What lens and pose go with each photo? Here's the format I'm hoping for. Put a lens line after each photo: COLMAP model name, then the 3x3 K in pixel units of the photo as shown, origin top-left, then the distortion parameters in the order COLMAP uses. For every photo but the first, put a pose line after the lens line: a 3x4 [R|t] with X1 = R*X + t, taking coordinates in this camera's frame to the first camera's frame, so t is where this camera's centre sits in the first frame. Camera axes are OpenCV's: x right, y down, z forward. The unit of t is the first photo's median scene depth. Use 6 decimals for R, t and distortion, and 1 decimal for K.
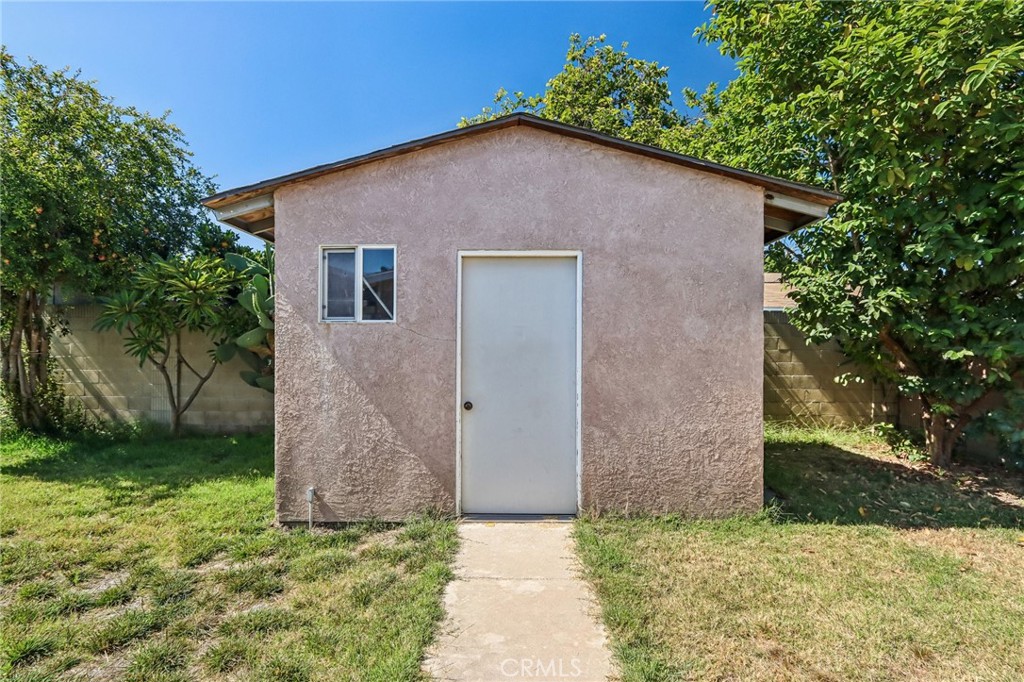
lens RADIAL K [[484.1, 0, 511.3], [0, 484.1, 347.1], [0, 0, 1]] dist [-0.012726, 0.001286]
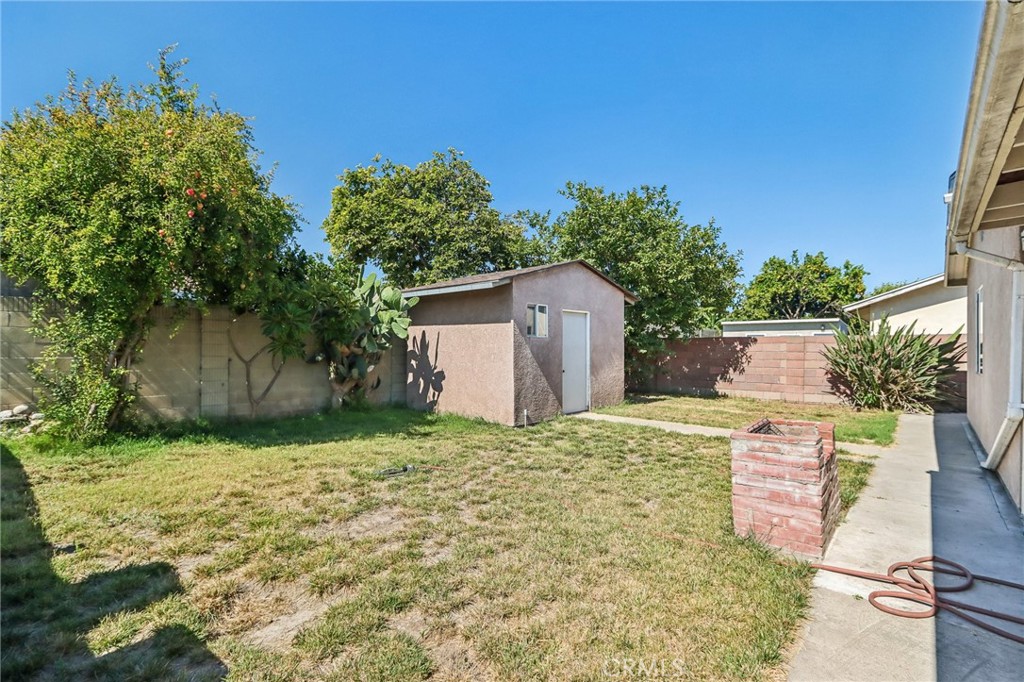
lens RADIAL K [[484.1, 0, 516.5], [0, 484.1, 344.3], [0, 0, 1]] dist [-0.012726, 0.001286]
pose [[0.657507, 0.001035, 0.753448, -2.119981], [-0.002851, 0.999995, 0.001114, -0.018039], [-0.753443, -0.002880, 0.657507, -0.461288]]
